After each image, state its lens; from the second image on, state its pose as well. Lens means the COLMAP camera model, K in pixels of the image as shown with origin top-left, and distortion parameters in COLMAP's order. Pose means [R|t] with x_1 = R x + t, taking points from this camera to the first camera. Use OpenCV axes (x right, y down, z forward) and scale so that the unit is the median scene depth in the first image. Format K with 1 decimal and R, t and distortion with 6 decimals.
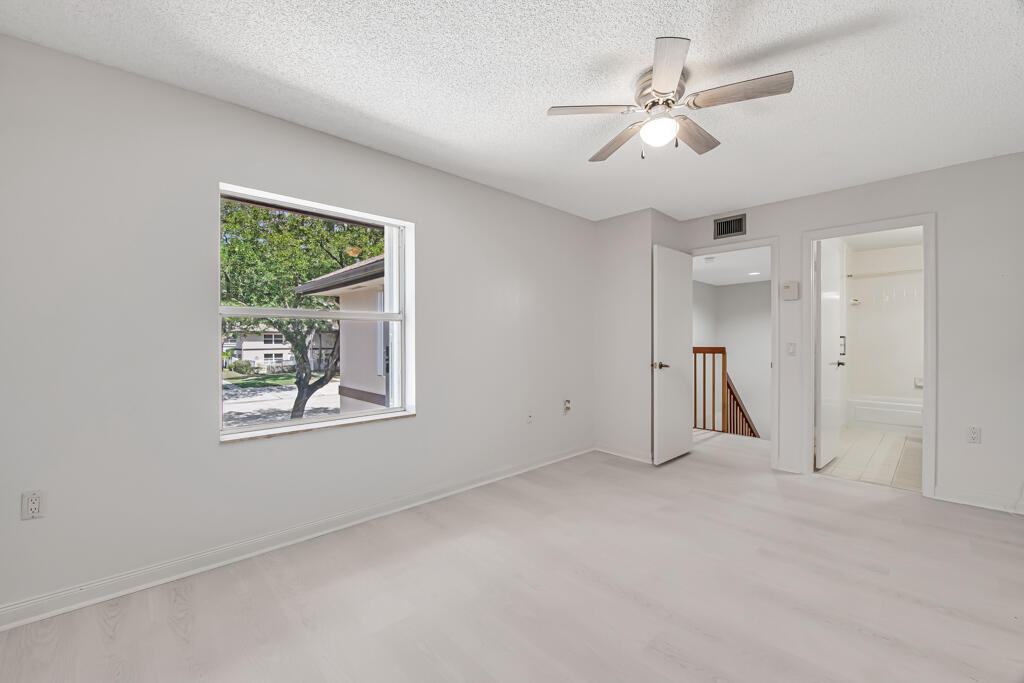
lens RADIAL K [[417.1, 0, 512.0], [0, 417.1, 341.5], [0, 0, 1]] dist [-0.010484, -0.000552]
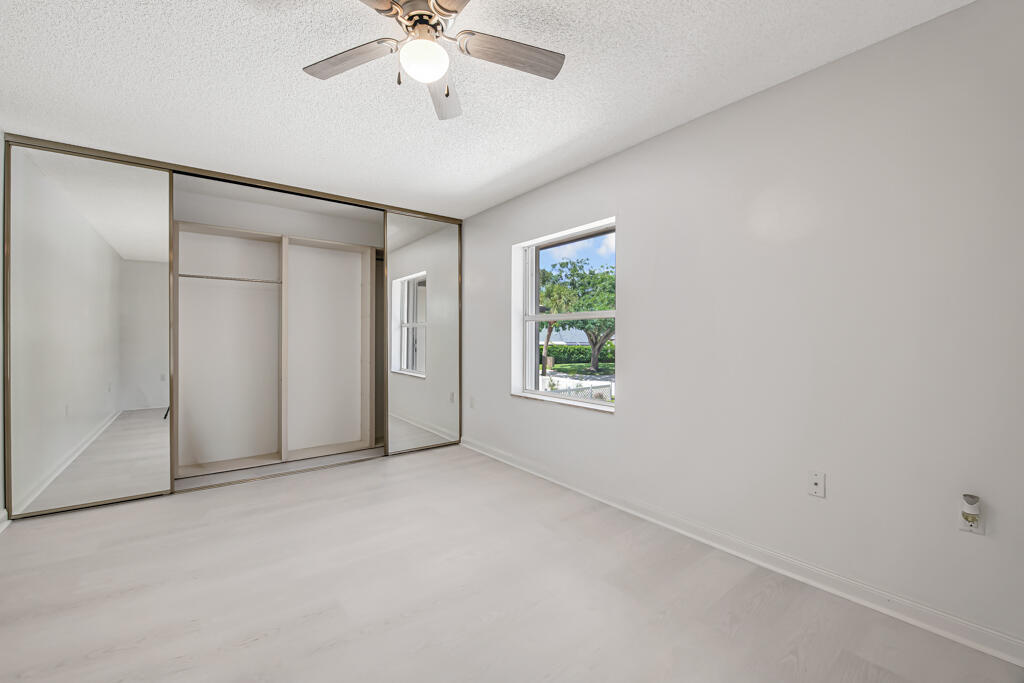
lens RADIAL K [[417.1, 0, 512.0], [0, 417.1, 341.5], [0, 0, 1]] dist [-0.010484, -0.000552]
pose [[-0.115633, 0.008095, -0.993259, 0.822518], [-0.005379, 0.999947, 0.008776, 0.001505], [0.993277, 0.006358, -0.115584, 0.943044]]
